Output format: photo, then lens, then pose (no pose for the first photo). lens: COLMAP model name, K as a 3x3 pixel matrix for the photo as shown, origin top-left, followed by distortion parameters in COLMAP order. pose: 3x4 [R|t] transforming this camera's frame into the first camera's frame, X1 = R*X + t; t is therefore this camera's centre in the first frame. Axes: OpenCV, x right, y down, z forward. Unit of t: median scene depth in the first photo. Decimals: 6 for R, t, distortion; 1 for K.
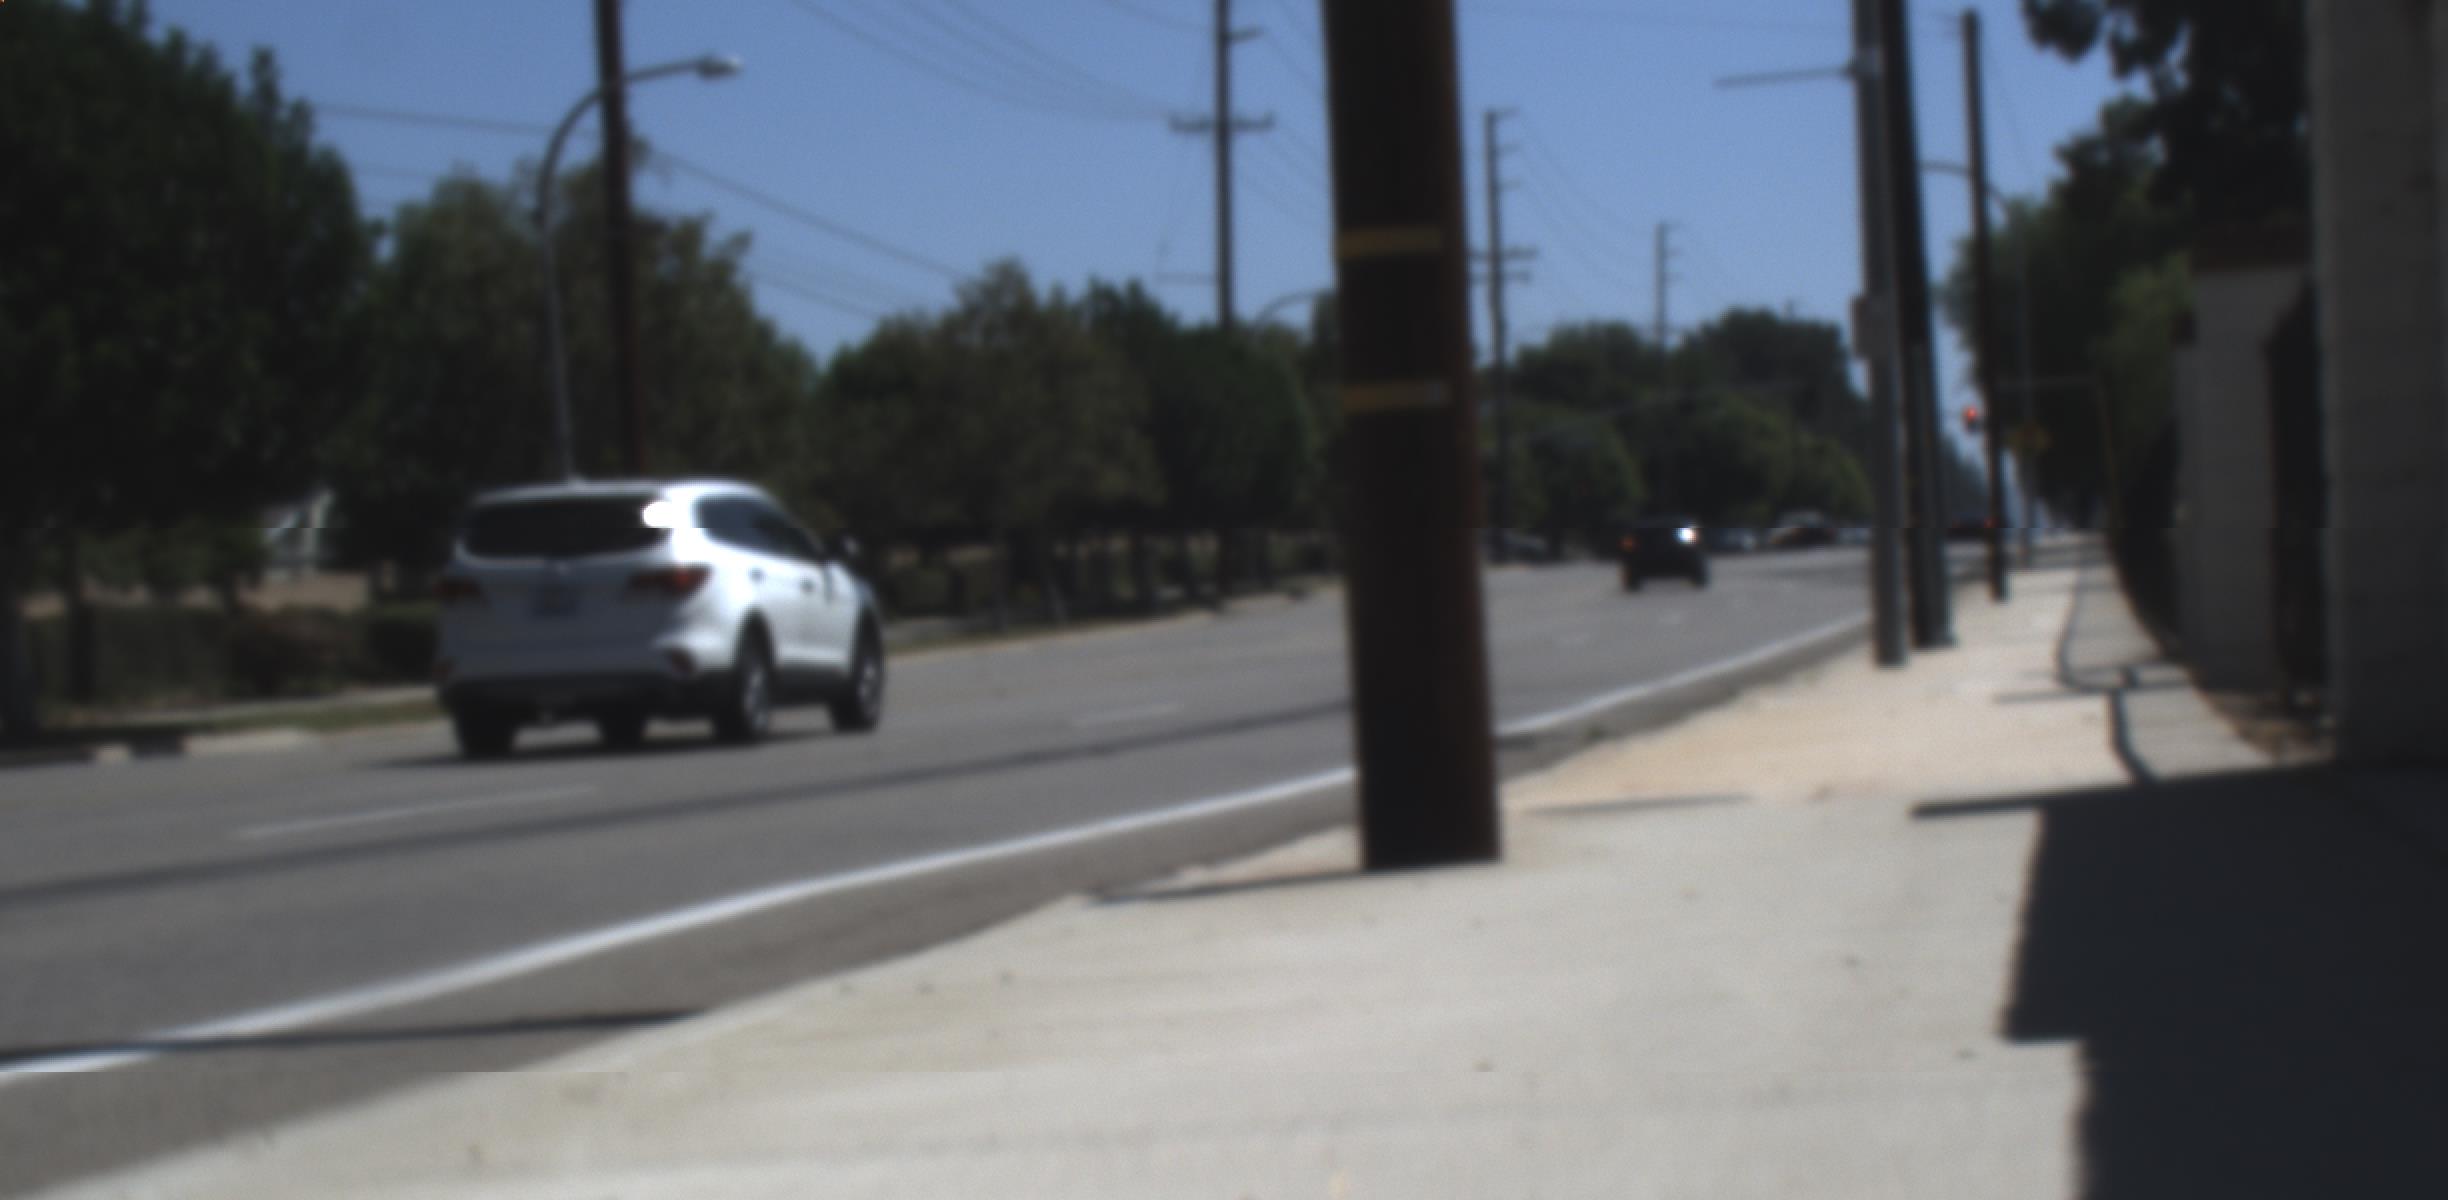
lens RADIAL K [[4765.0, 0, 1264.7], [0, 4765.0, 596.5], [0, 0, 1]] dist [-0.033504, 0.247805]
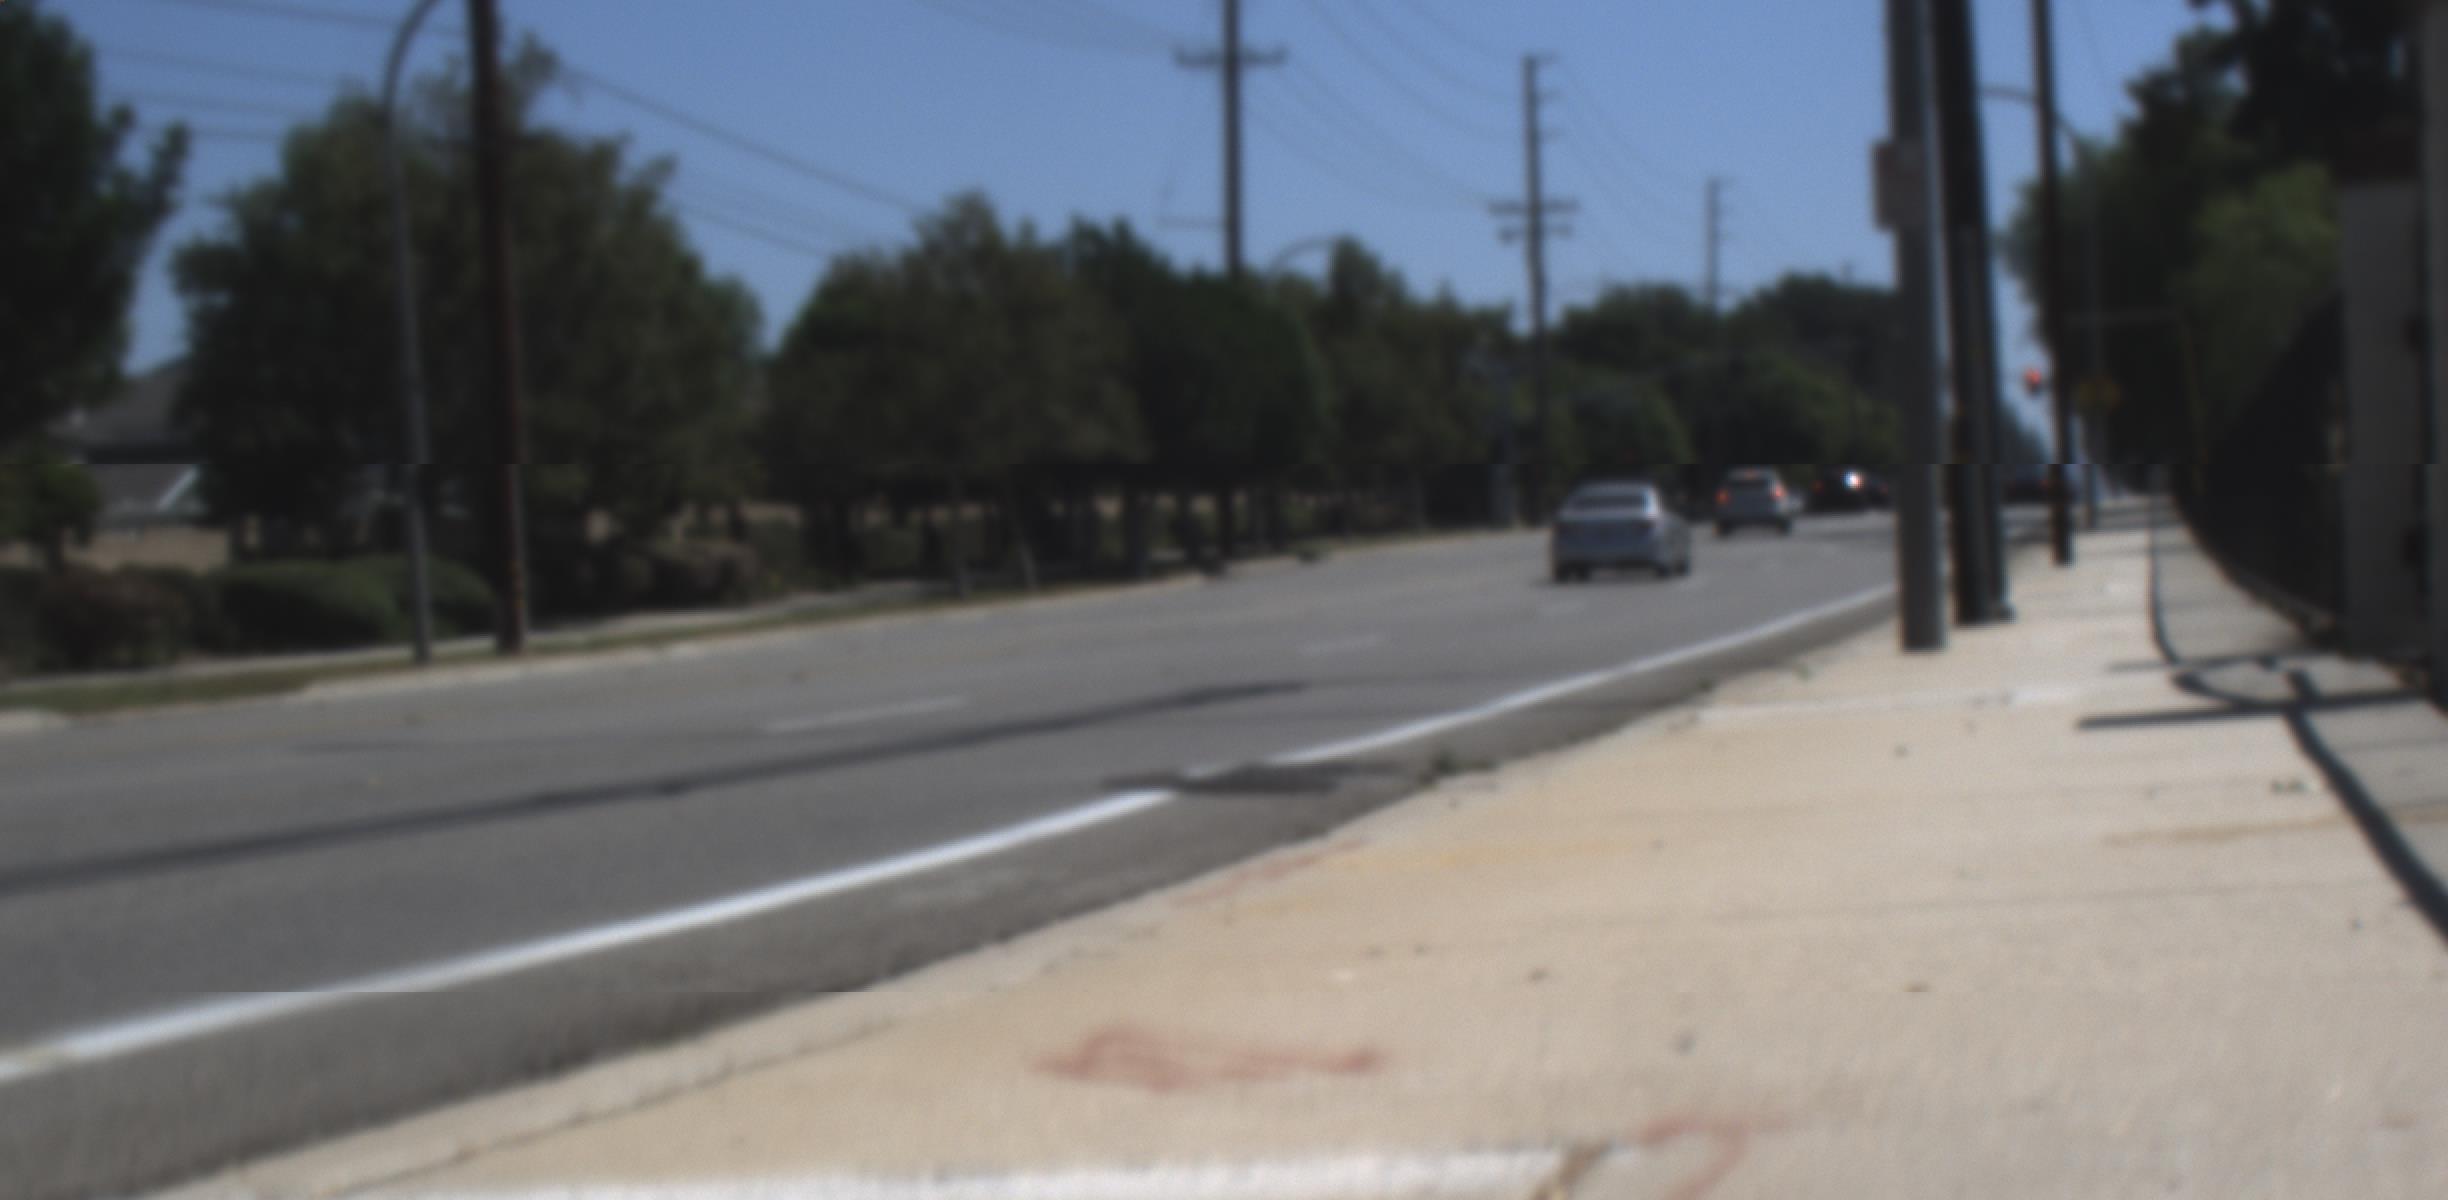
lens RADIAL K [[4751.8, 0, 1219.2], [0, 4751.8, 624.2], [0, 0, 1]] dist [-0.046474, 0.068663]
pose [[0.999744, 0.002696, -0.022454, 0.013792], [-0.002424, 0.999923, 0.012134, 0.000643], [0.022485, -0.012076, 0.999674, 0.093531]]
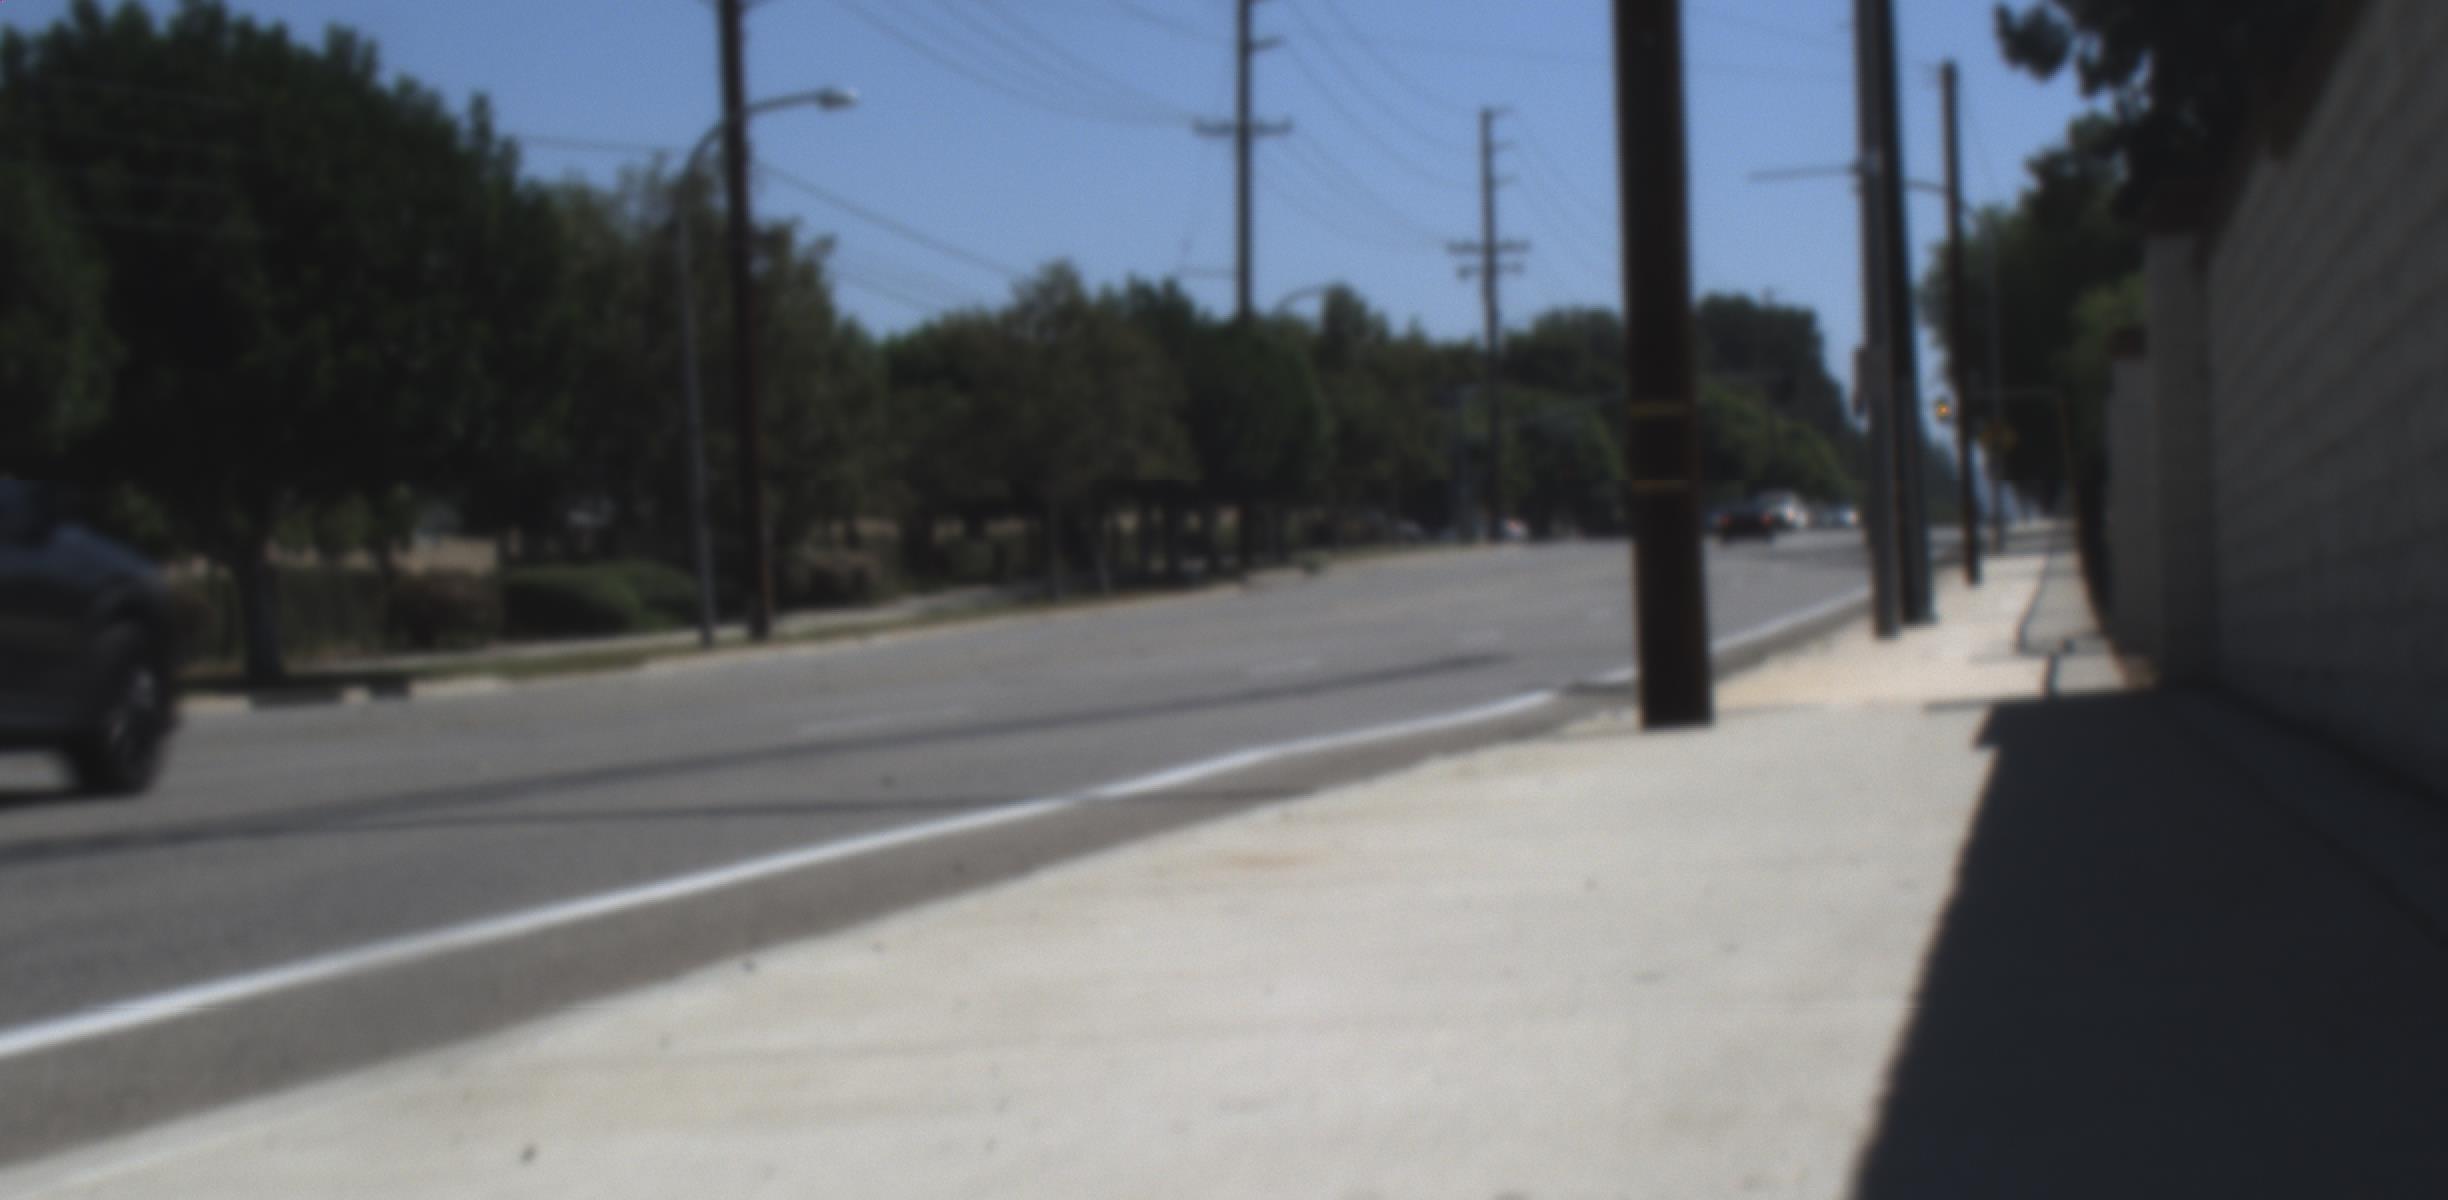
lens RADIAL K [[4751.8, 0, 1219.2], [0, 4751.8, 624.2], [0, 0, 1]] dist [-0.046474, 0.068663]
pose [[0.999933, 0.011189, -0.003126, -0.013381], [-0.011153, 0.999874, 0.011314, -0.000426], [0.003252, -0.011278, 0.999931, -0.085003]]
